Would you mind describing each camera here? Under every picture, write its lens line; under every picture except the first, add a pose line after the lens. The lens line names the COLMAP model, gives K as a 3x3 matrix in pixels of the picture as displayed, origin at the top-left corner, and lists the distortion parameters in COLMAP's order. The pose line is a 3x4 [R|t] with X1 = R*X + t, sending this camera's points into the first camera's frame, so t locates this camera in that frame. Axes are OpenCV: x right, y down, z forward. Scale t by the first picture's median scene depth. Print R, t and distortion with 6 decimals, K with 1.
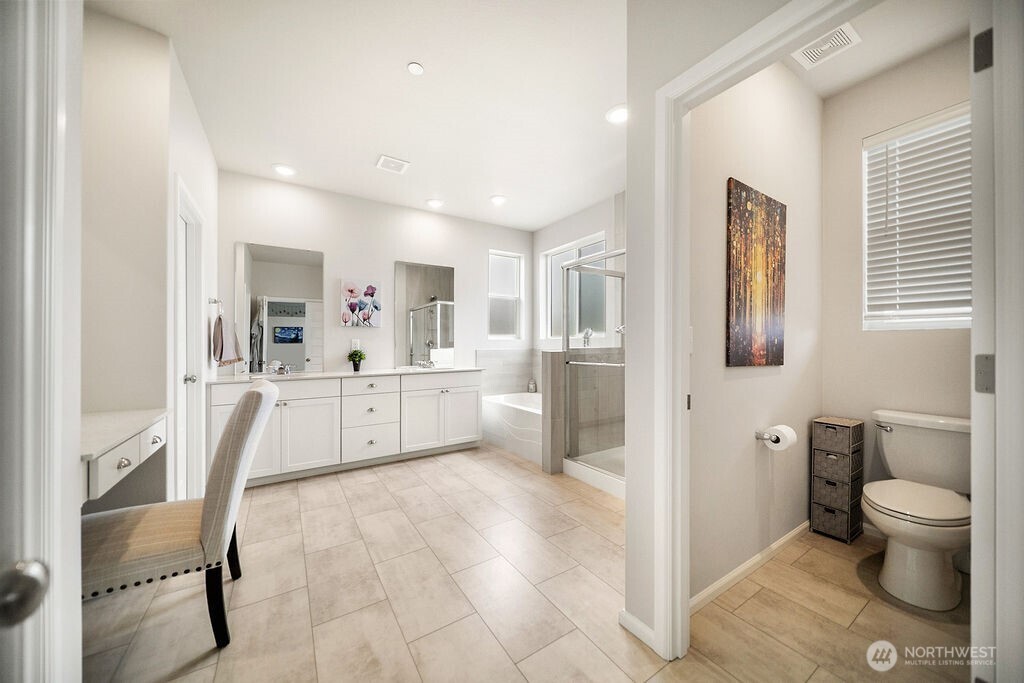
lens RADIAL K [[359.4, 0, 509.5], [0, 359.4, 337.2], [0, 0, 1]] dist [0.000133, 0.000046]
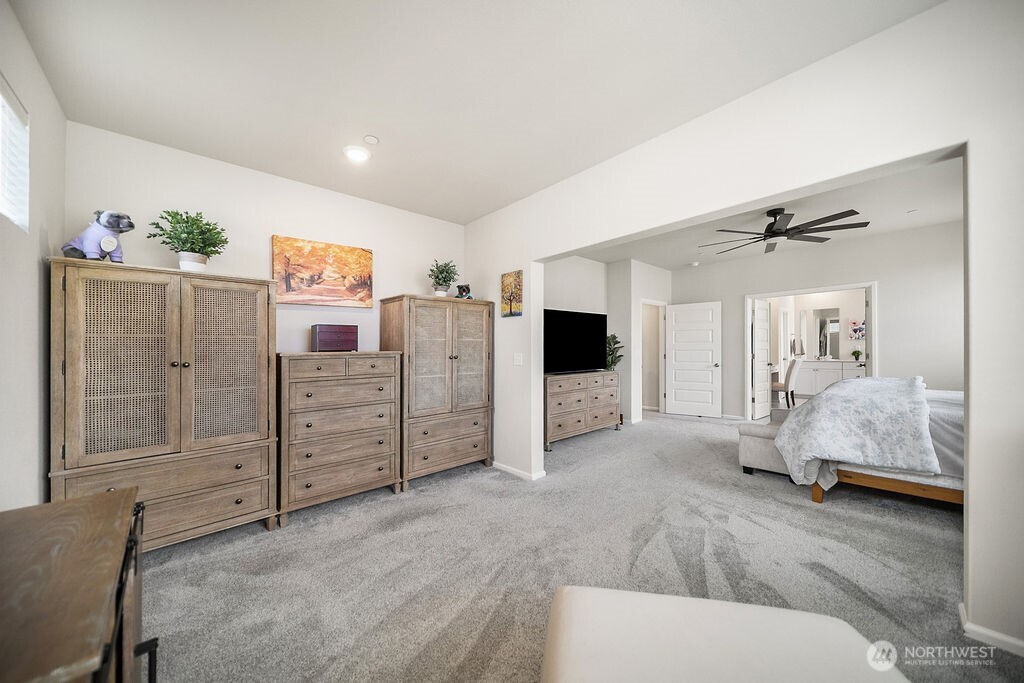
lens RADIAL K [[359.4, 0, 509.5], [0, 359.4, 337.2], [0, 0, 1]] dist [0.000133, 0.000046]
pose [[0.182436, -0.004239, -0.983209, 1.315033], [0.001072, 0.999991, -0.004113, -0.036707], [0.983217, -0.000304, 0.182439, -1.448903]]
